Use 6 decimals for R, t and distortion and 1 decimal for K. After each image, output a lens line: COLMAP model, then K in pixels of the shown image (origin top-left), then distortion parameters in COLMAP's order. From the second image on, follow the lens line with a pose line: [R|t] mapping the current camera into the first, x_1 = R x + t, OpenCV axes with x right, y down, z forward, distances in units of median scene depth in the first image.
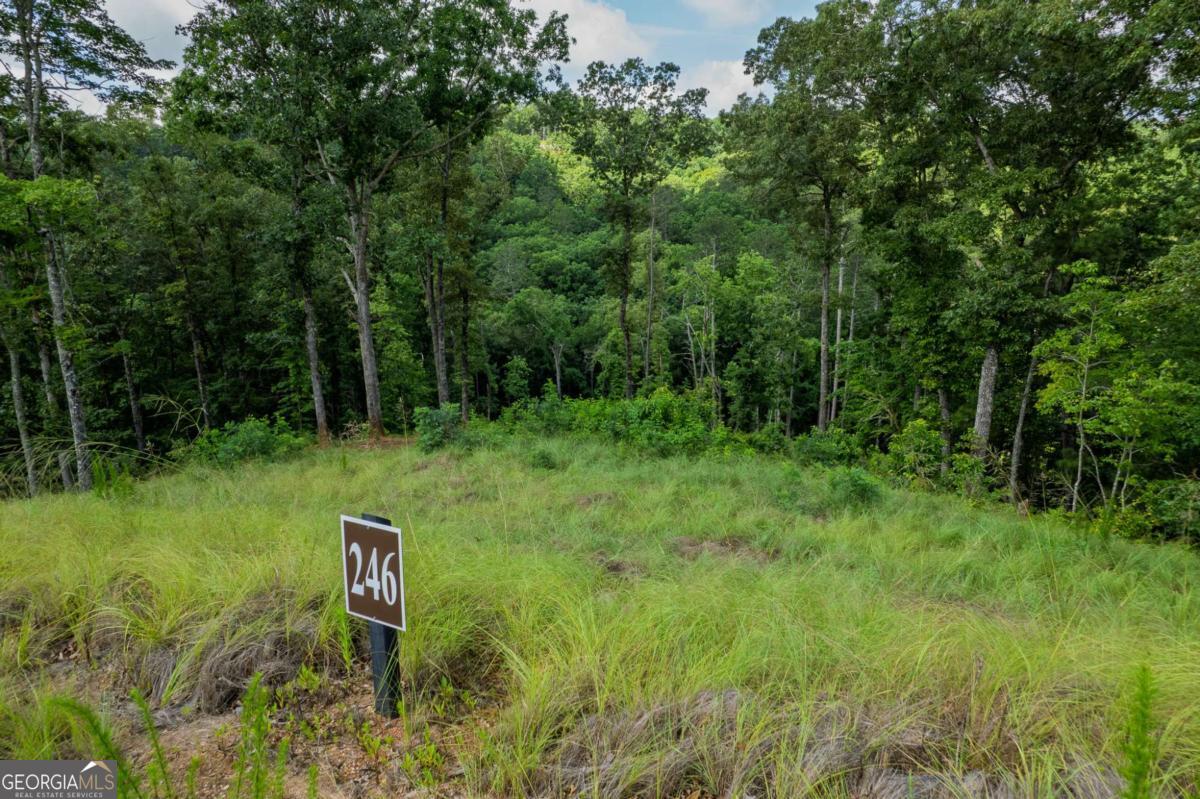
lens RADIAL K [[747.9, 0, 599.5], [0, 747.9, 399.8], [0, 0, 1]] dist [0.002430, 0.000588]
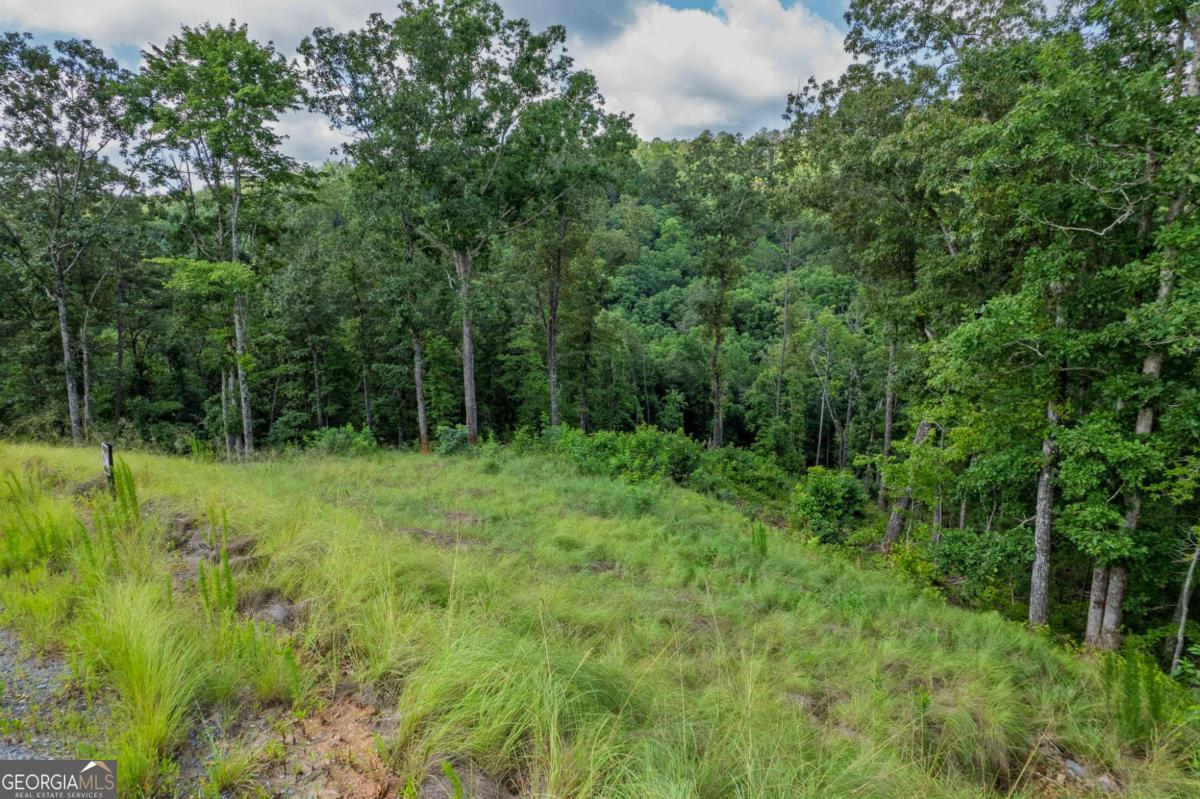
lens RADIAL K [[747.9, 0, 600.7], [0, 747.9, 399.3], [0, 0, 1]] dist [0.002430, 0.000588]
pose [[0.955551, 0.062221, -0.288184, 0.235029], [-0.074305, 0.996748, -0.031172, -0.009472], [0.285308, 0.051200, 0.957067, -0.126443]]
